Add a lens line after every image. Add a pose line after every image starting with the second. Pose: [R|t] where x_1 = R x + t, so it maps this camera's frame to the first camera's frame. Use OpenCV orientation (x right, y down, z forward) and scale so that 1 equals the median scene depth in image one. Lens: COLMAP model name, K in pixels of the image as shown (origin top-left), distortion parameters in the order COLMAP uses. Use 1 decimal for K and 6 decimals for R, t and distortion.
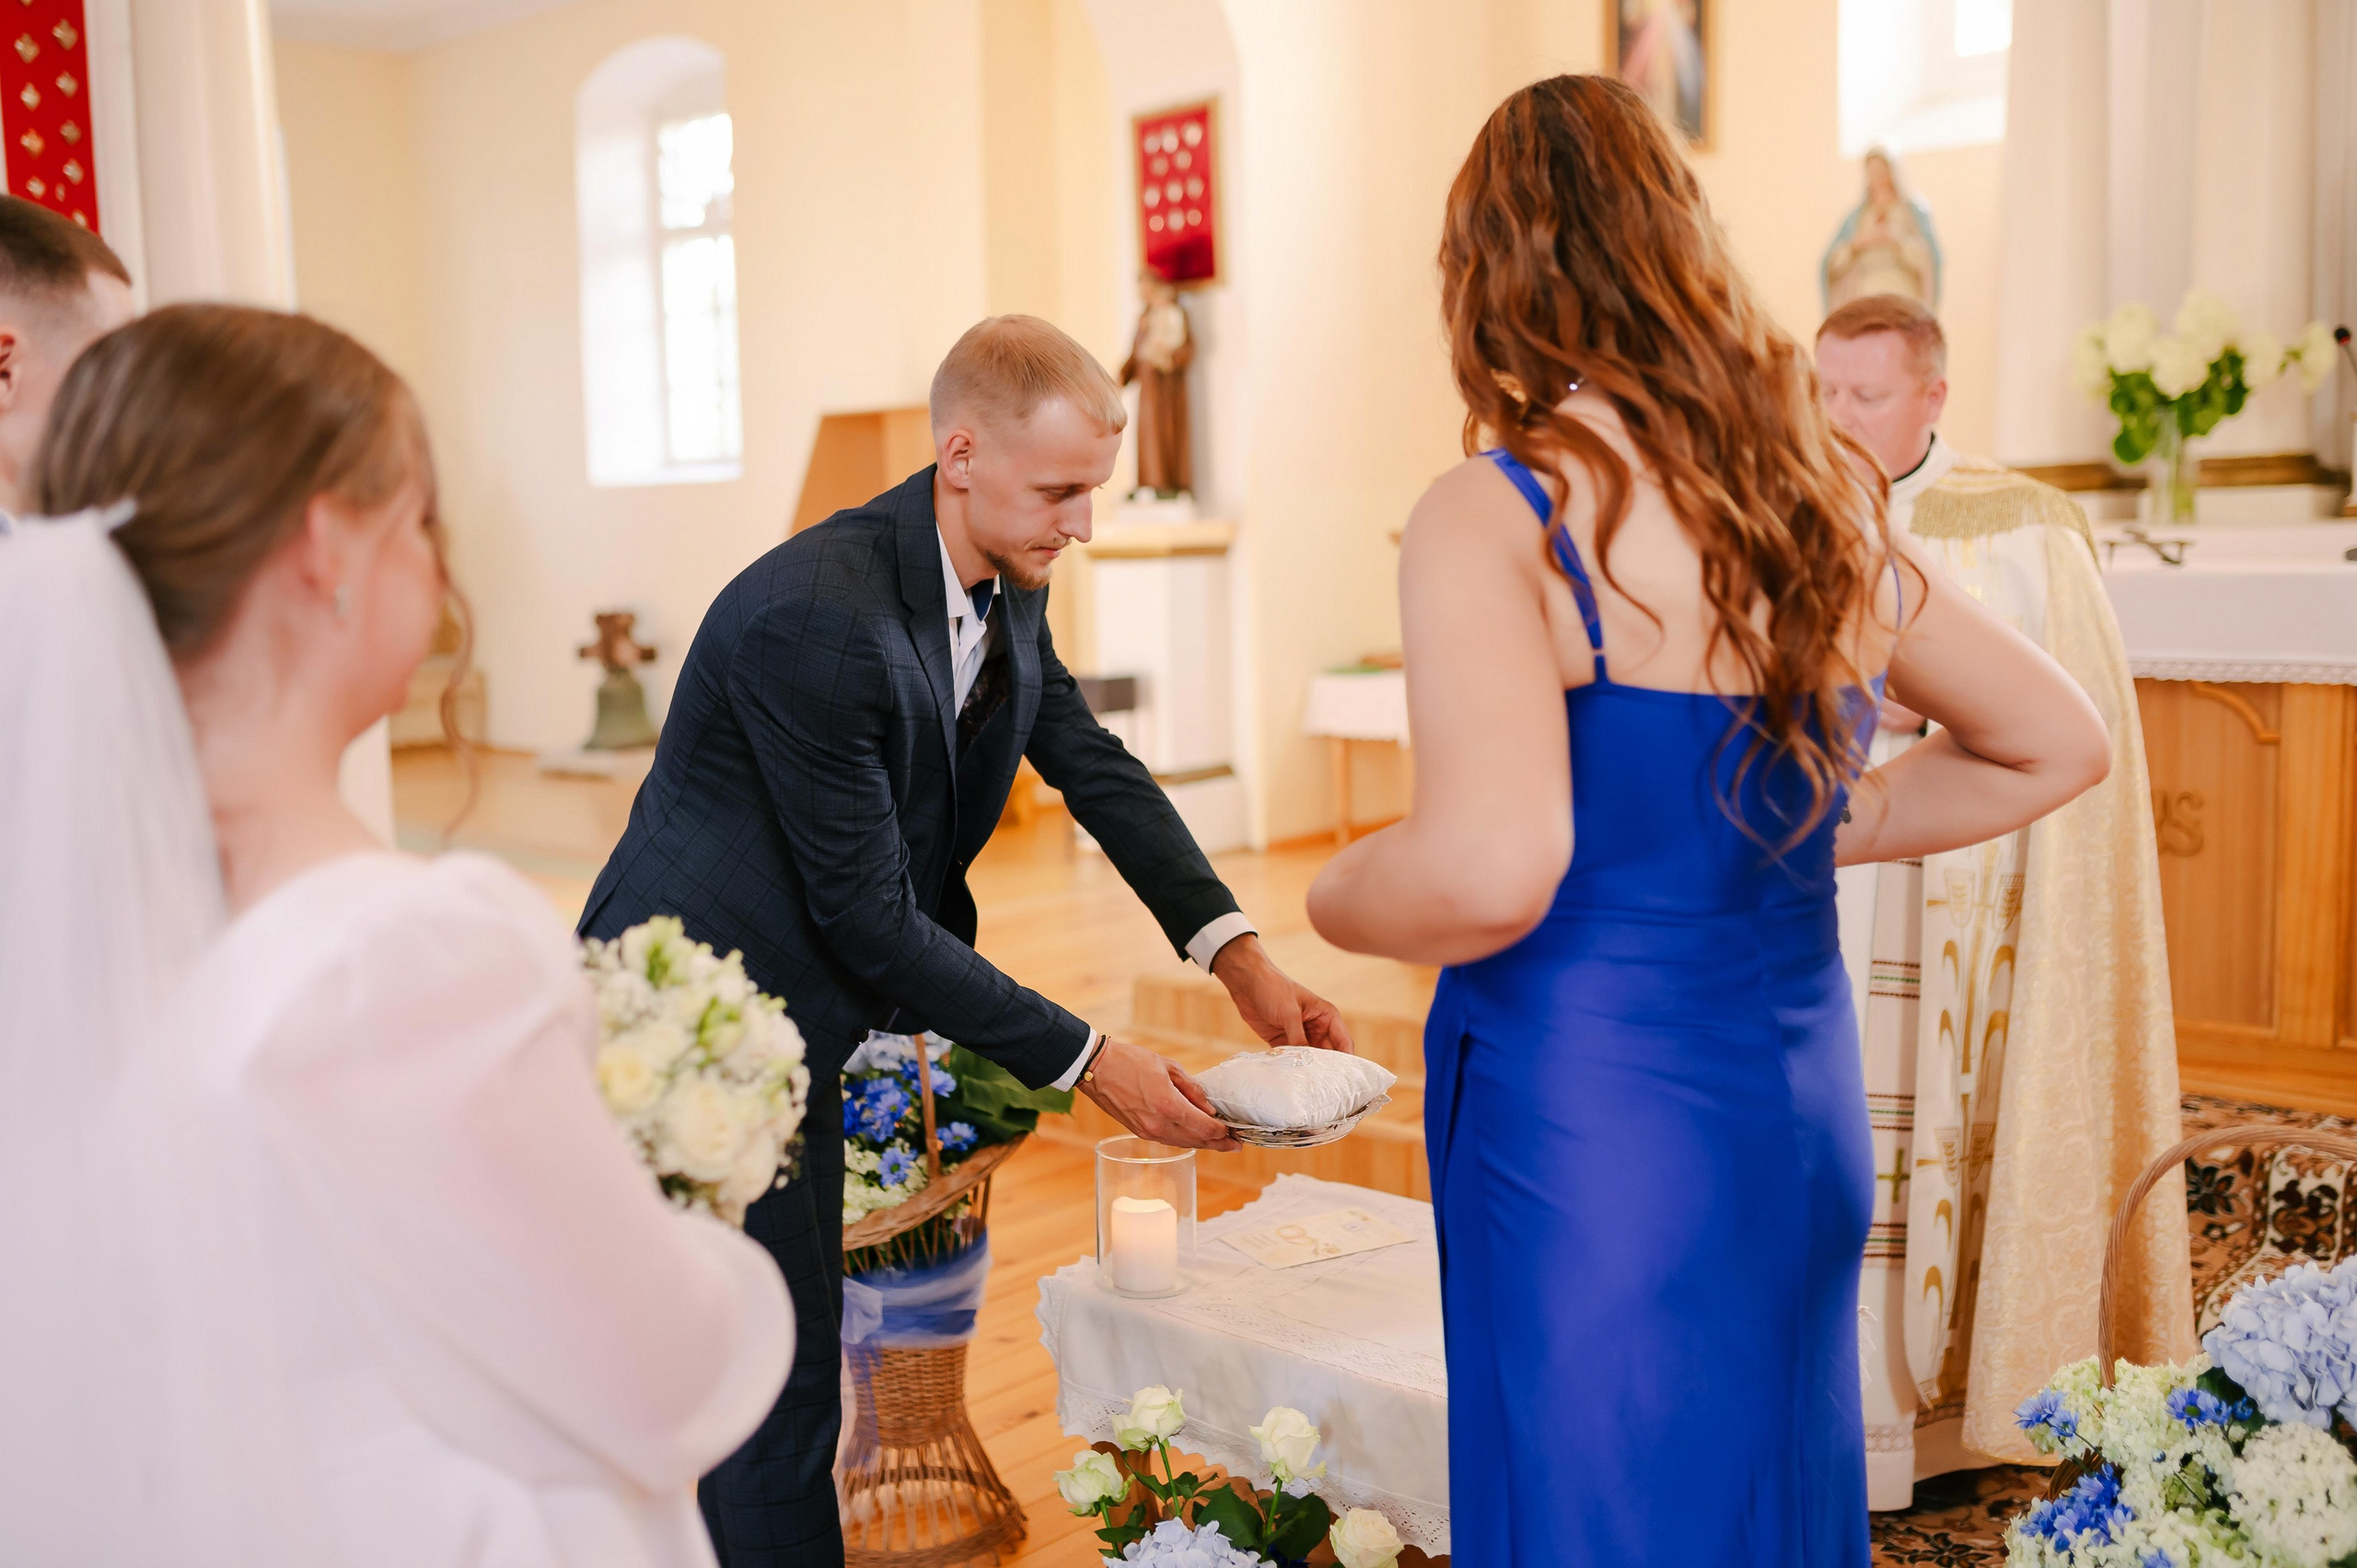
lens RADIAL K [[2243.8, 0, 1127.9], [0, 2243.8, 787.1], [0, 0, 1]] dist [-0.038949, 0.011211]
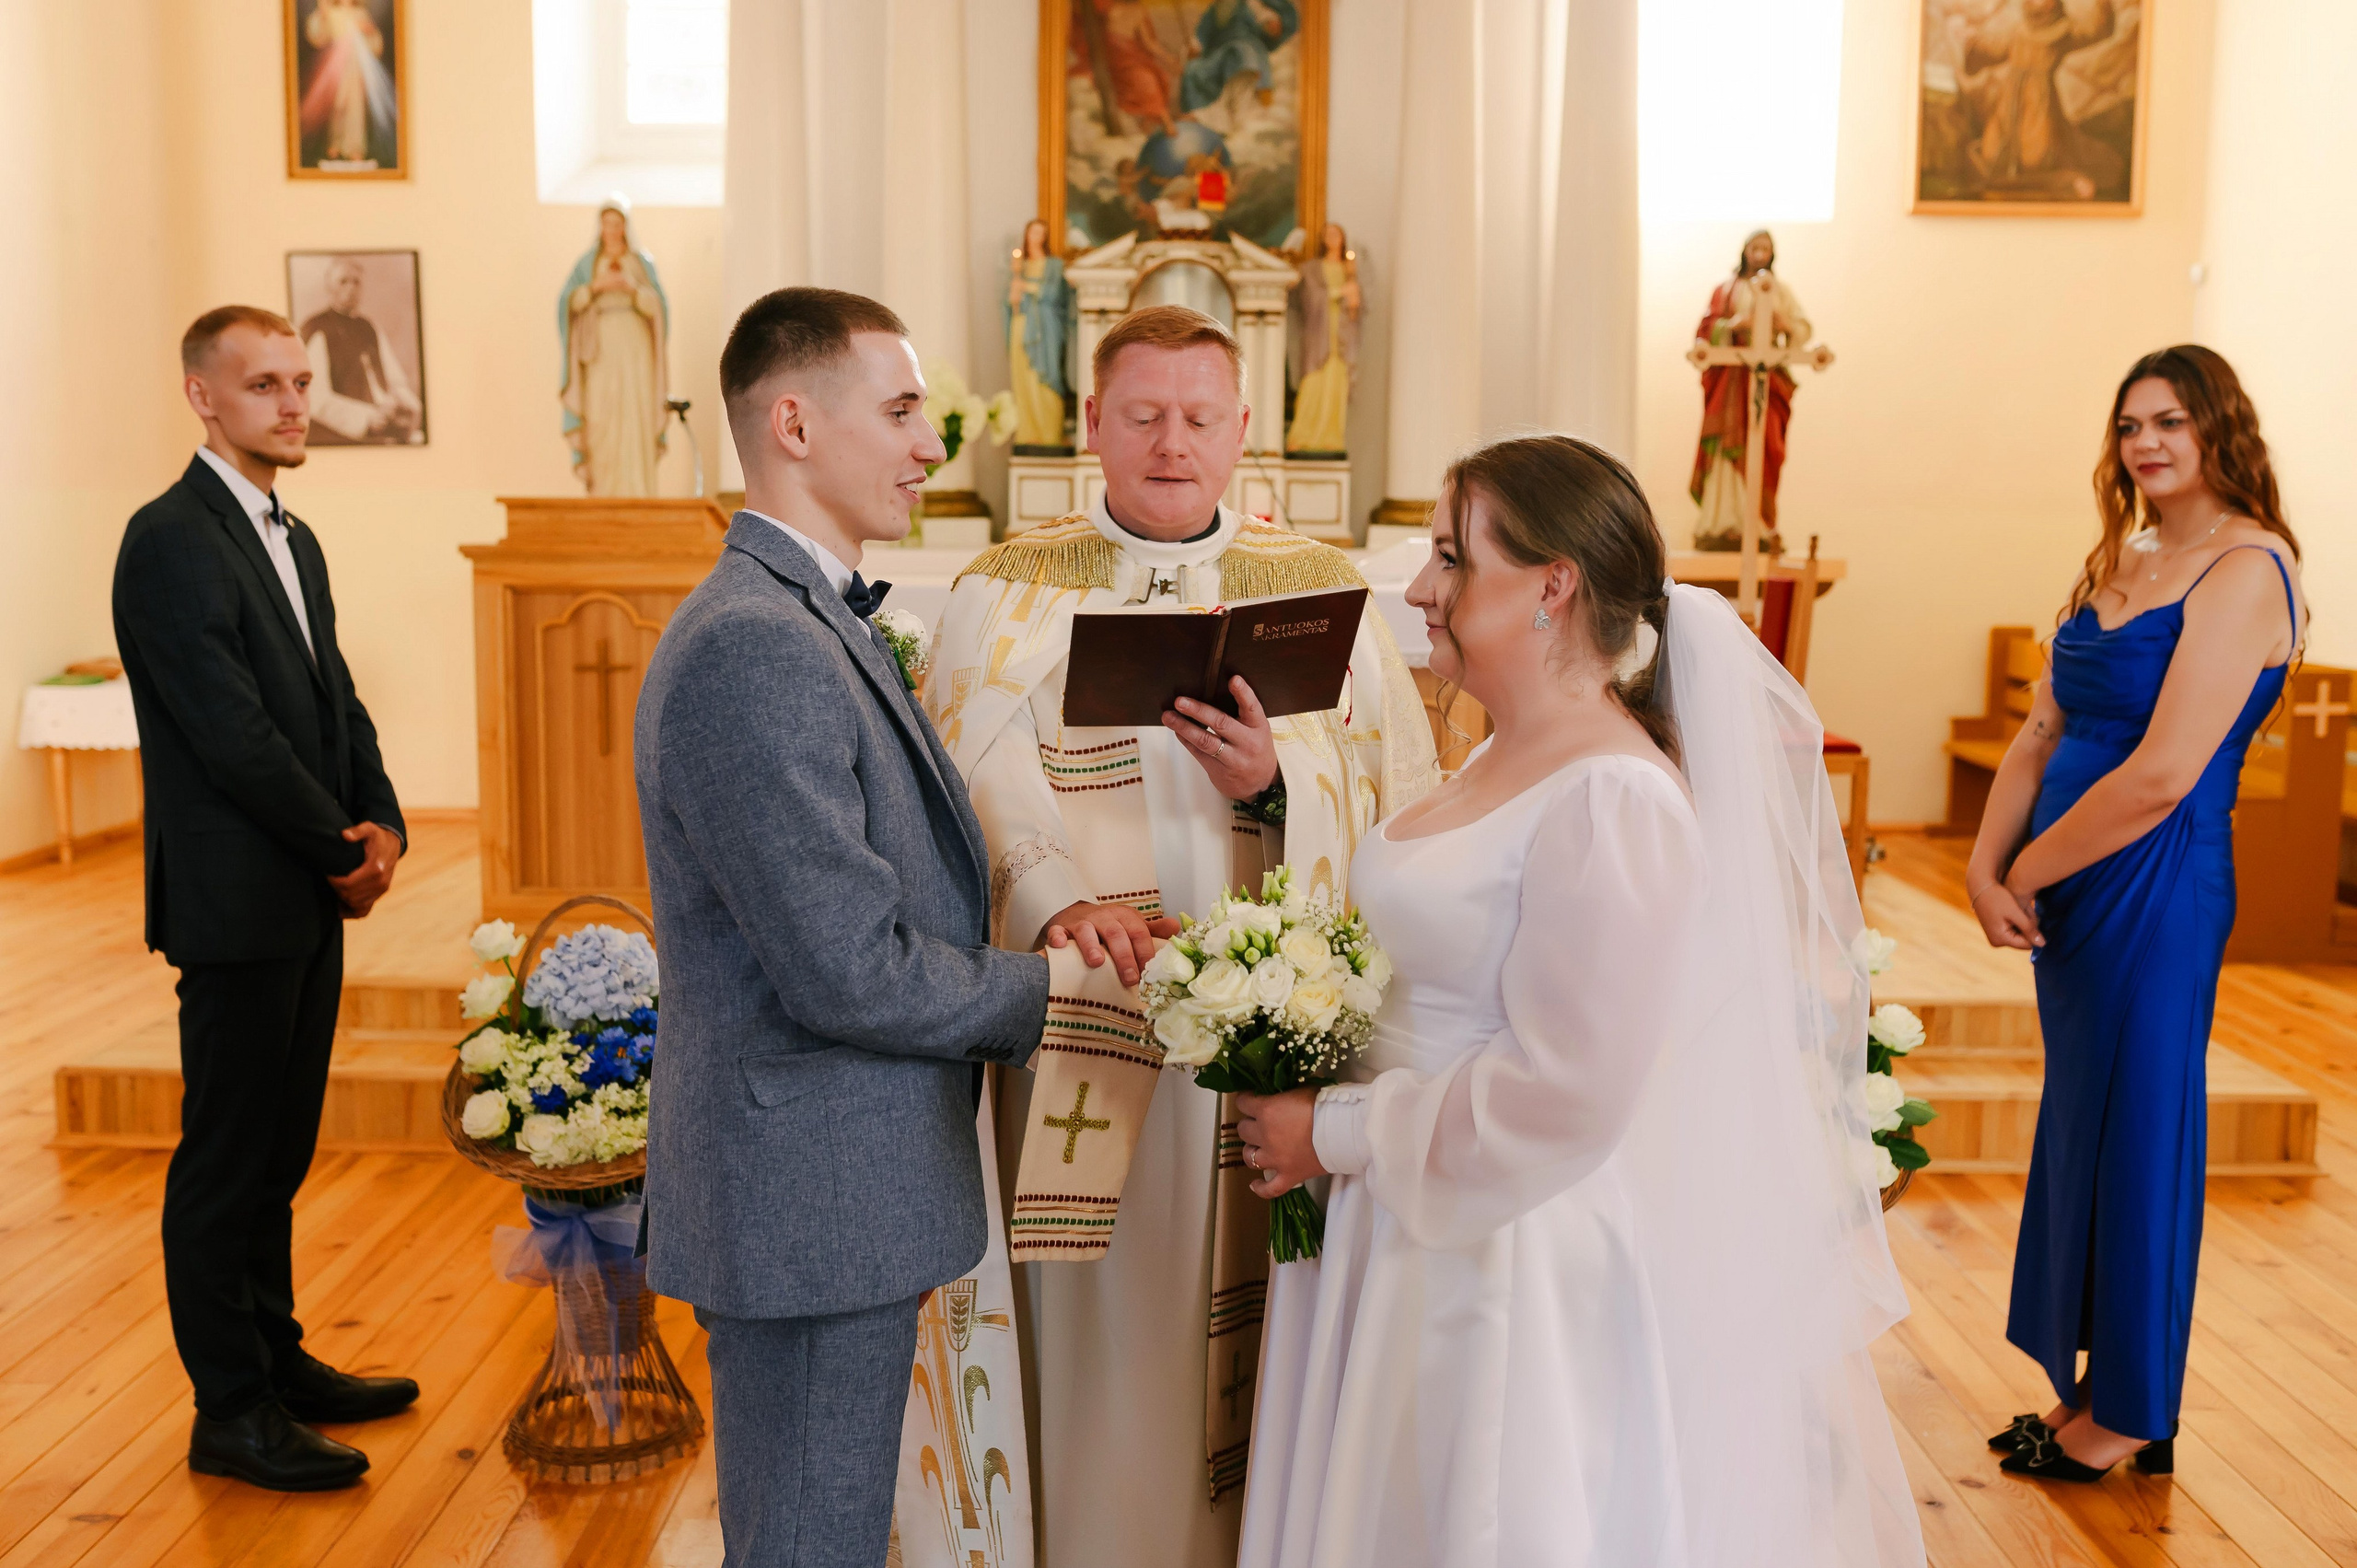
lens RADIAL K [[2258.8, 0, 1183.2], [0, 2258.8, 810.5], [0, 0, 1]] dist [-0.043820, 0.005819]
pose [[0.733746, -0.056467, 0.677073, -0.471472], [0.050875, 0.998309, 0.028124, 0.000873], [-0.677516, 0.013810, 0.735378, -0.039236]]
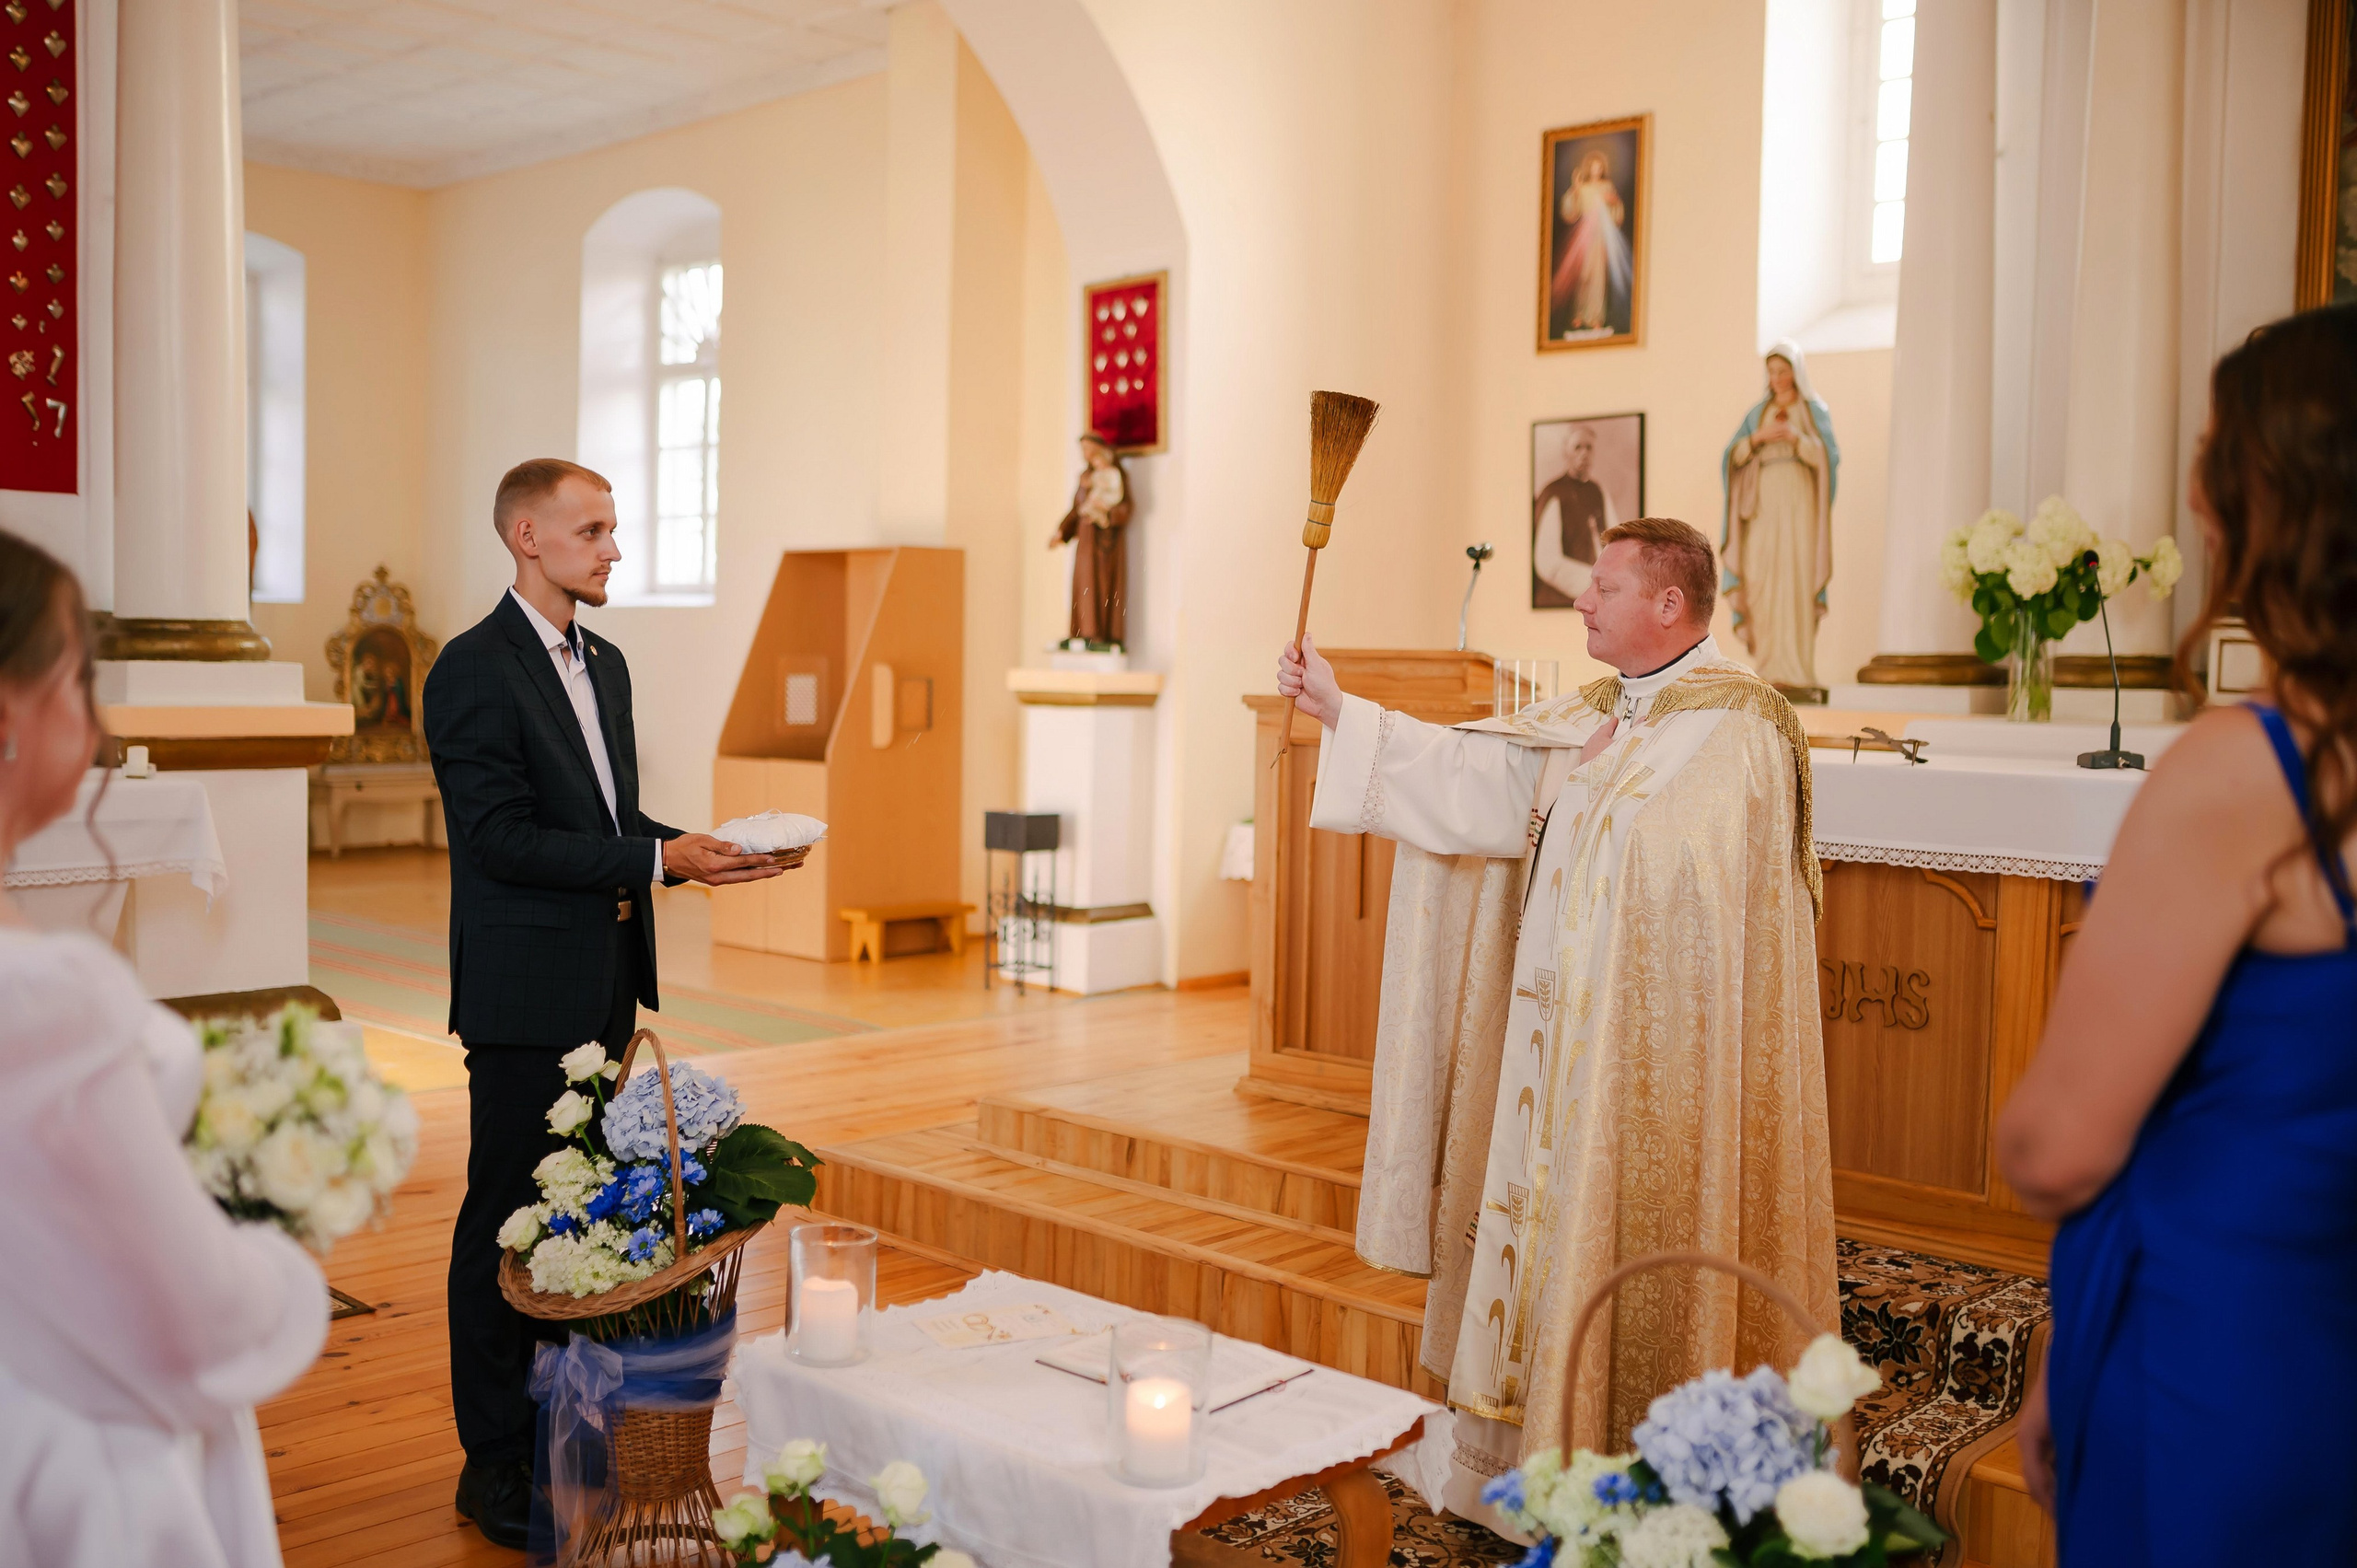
lens RADIAL K [[2243.8, 0, 1127.9], [0, 2243.8, 787.1], [0, 0, 1]] dist [-0.038949, 0.011211]
pose [[0.998703, 0.048566, -0.015280, 0.108122], [-0.049399, 0.996984, -0.059854, -0.003080], [0.012328, 0.060531, 0.998090, -0.097121]]
